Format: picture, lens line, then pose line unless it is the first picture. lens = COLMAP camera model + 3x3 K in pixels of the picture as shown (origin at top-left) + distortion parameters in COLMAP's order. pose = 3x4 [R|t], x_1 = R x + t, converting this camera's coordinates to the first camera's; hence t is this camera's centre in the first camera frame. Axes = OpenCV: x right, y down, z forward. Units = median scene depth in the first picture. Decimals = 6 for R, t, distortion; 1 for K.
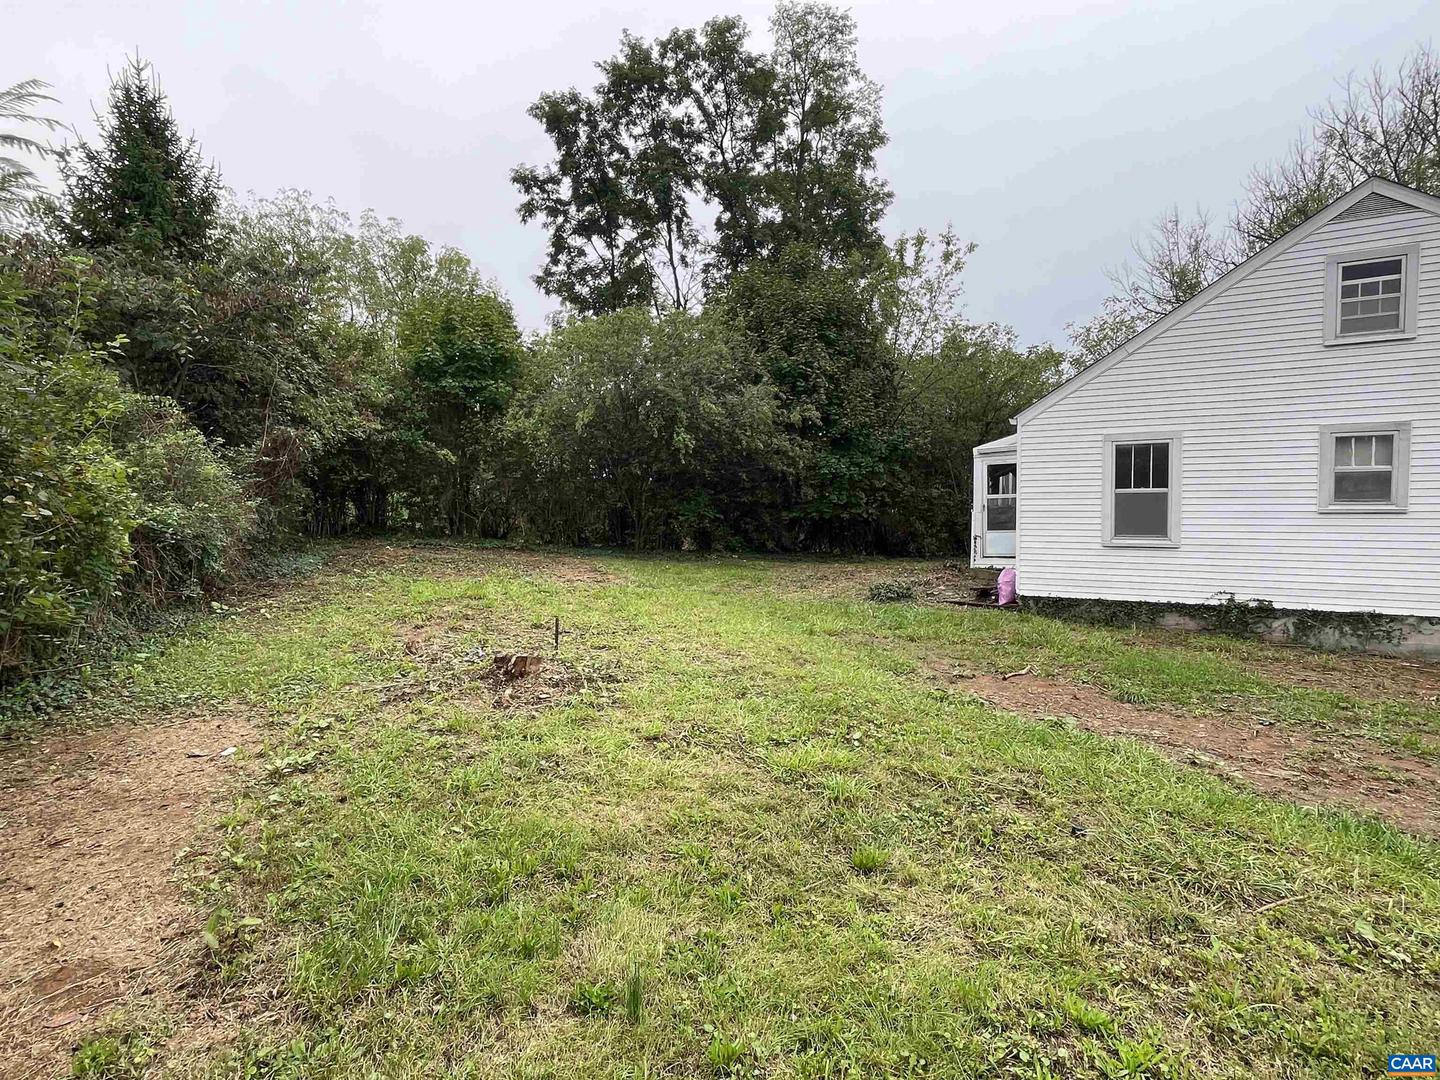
lens RADIAL K [[787.3, 0, 727.4], [0, 787.3, 544.7], [0, 0, 1]] dist [-0.008549, 0.001584]
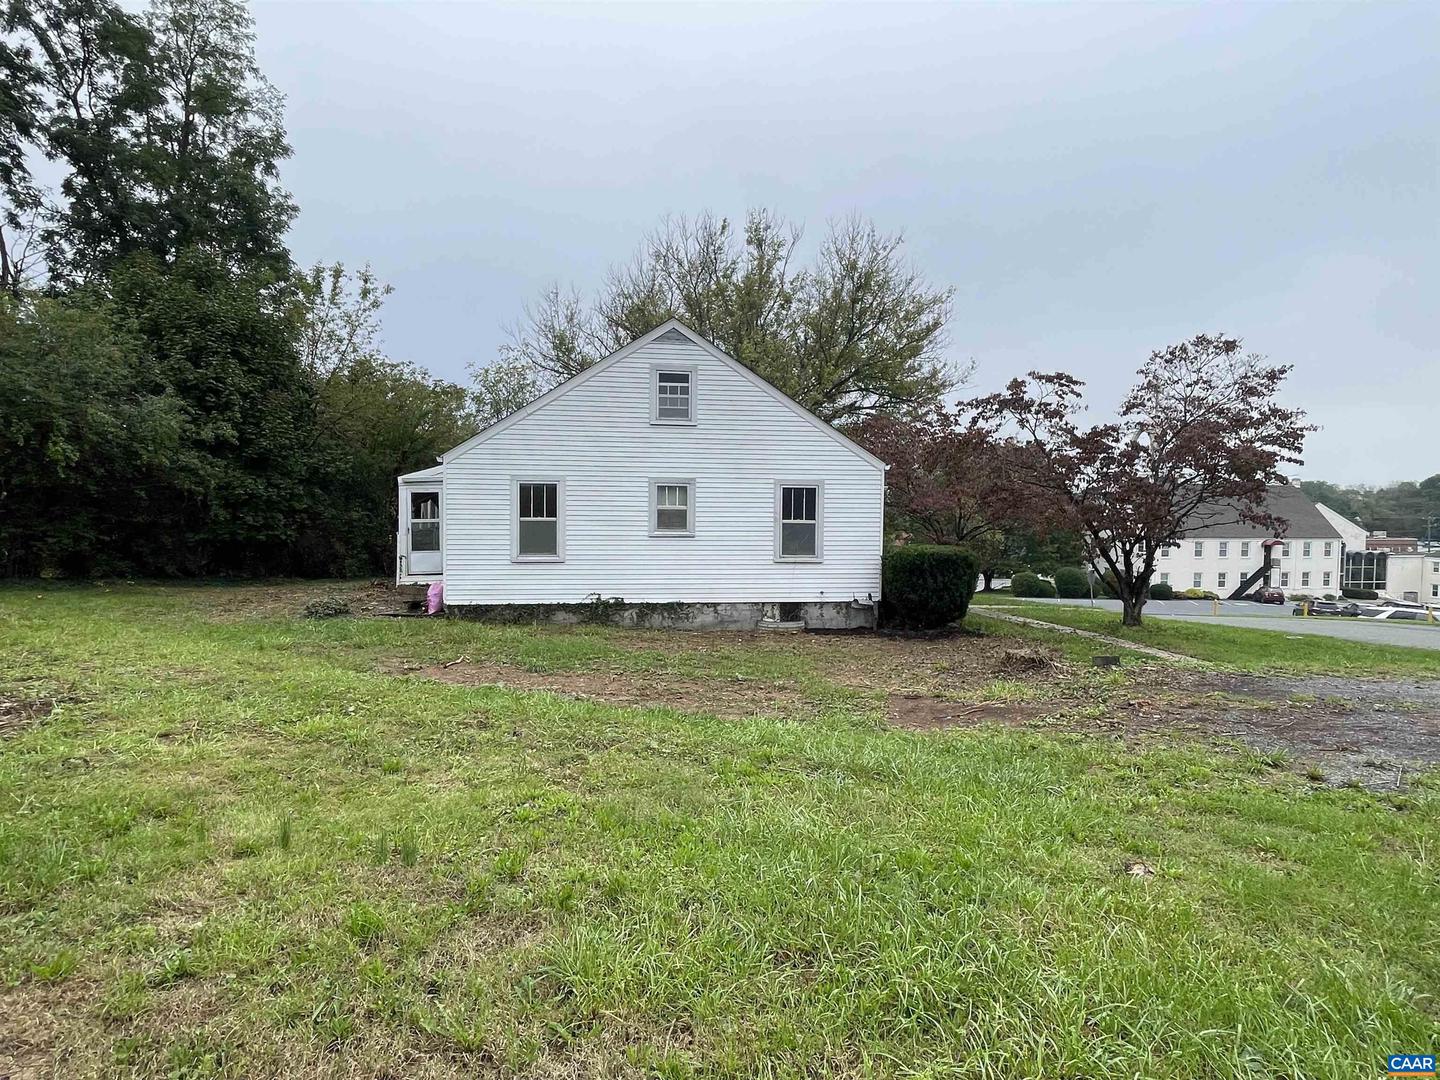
lens RADIAL K [[787.3, 0, 725.1], [0, 787.3, 541.8], [0, 0, 1]] dist [-0.008549, 0.001584]
pose [[0.746687, -0.001473, 0.665174, -0.076153], [0.021785, 0.999515, -0.022240, 0.003331], [-0.664818, 0.031097, 0.746357, -0.124309]]
